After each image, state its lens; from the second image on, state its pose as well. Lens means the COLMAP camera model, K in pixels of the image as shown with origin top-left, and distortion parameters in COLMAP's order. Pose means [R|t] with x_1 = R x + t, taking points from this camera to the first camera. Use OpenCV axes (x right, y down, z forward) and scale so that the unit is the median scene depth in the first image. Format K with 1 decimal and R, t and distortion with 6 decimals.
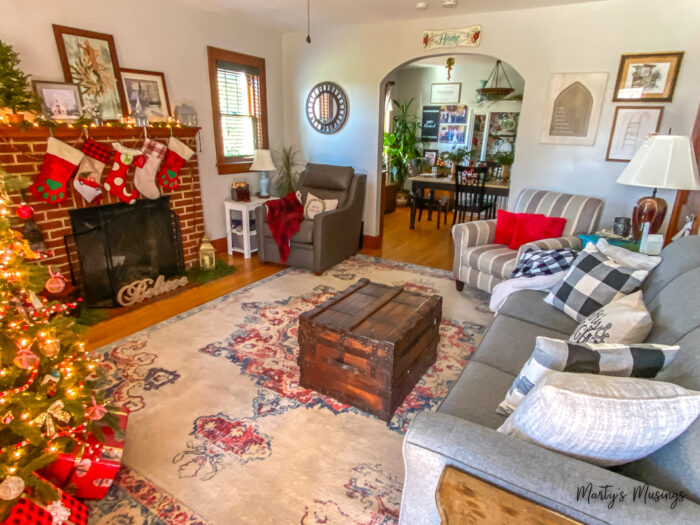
lens RADIAL K [[417.0, 0, 350.0], [0, 417.0, 262.5], [0, 0, 1]] dist [0.028749, -0.023402]
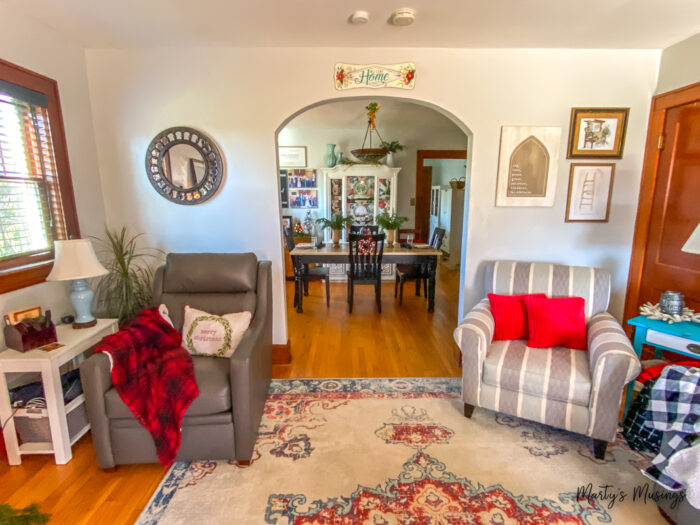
lens RADIAL K [[365.6, 0, 350.0], [0, 365.6, 262.5], [0, 0, 1]] dist [0.001755, -0.000165]
pose [[0.857364, -0.120257, 0.500465, -0.150680], [0.181718, 0.980431, -0.075720, -0.147498], [-0.481566, 0.155863, 0.862439, 0.454889]]
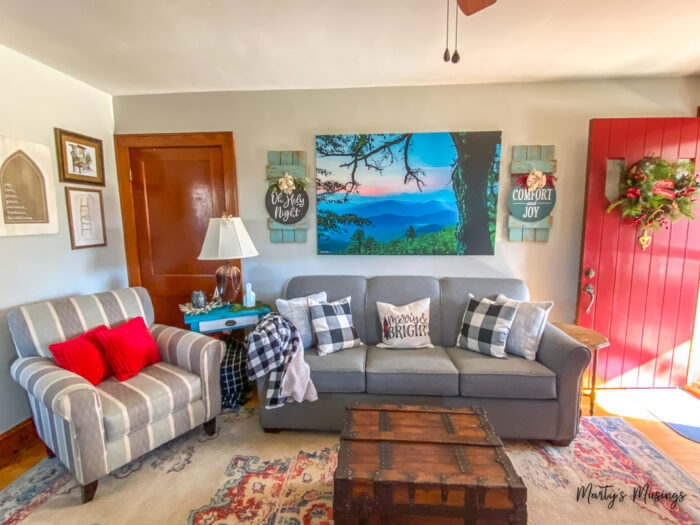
lens RADIAL K [[365.6, 0, 350.0], [0, 365.6, 262.5], [0, 0, 1]] dist [0.001755, -0.000165]
pose [[-0.445847, -0.136125, 0.884698, -0.226971], [0.278543, 0.918197, 0.281652, -0.218041], [-0.850667, 0.372000, -0.371459, 0.656927]]
